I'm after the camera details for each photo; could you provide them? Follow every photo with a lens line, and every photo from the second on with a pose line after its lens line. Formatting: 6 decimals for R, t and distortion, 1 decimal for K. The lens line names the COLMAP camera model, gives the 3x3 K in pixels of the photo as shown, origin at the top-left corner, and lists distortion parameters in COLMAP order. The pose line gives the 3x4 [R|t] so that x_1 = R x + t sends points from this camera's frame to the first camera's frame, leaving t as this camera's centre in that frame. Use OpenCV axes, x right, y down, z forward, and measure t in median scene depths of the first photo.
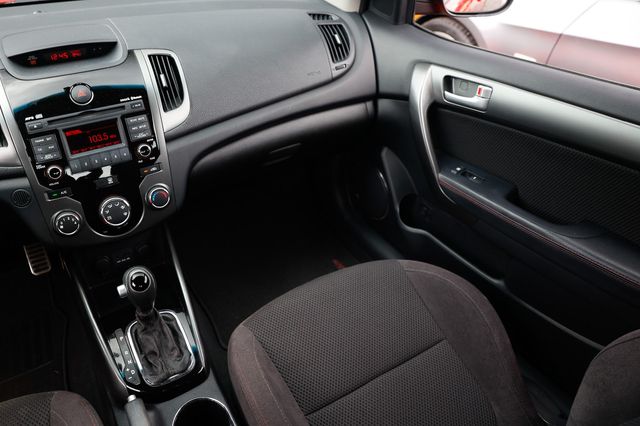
lens RADIAL K [[445.0, 0, 320.4], [0, 445.0, 200.8], [0, 0, 1]] dist [-0.032774, 0.003654]
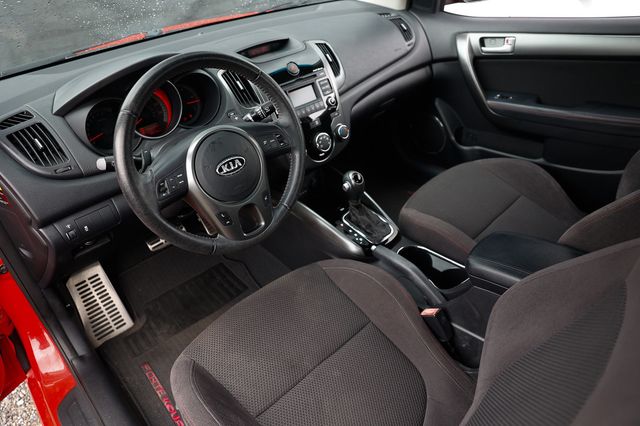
lens RADIAL K [[434.3, 0, 318.0], [0, 434.3, 221.9], [0, 0, 1]] dist [-0.031039, 0.001938]
pose [[0.965906, -0.203450, 0.160108, -0.637786], [0.209224, 0.977665, -0.019891, 0.261504], [-0.152485, 0.052712, 0.986899, -0.379262]]
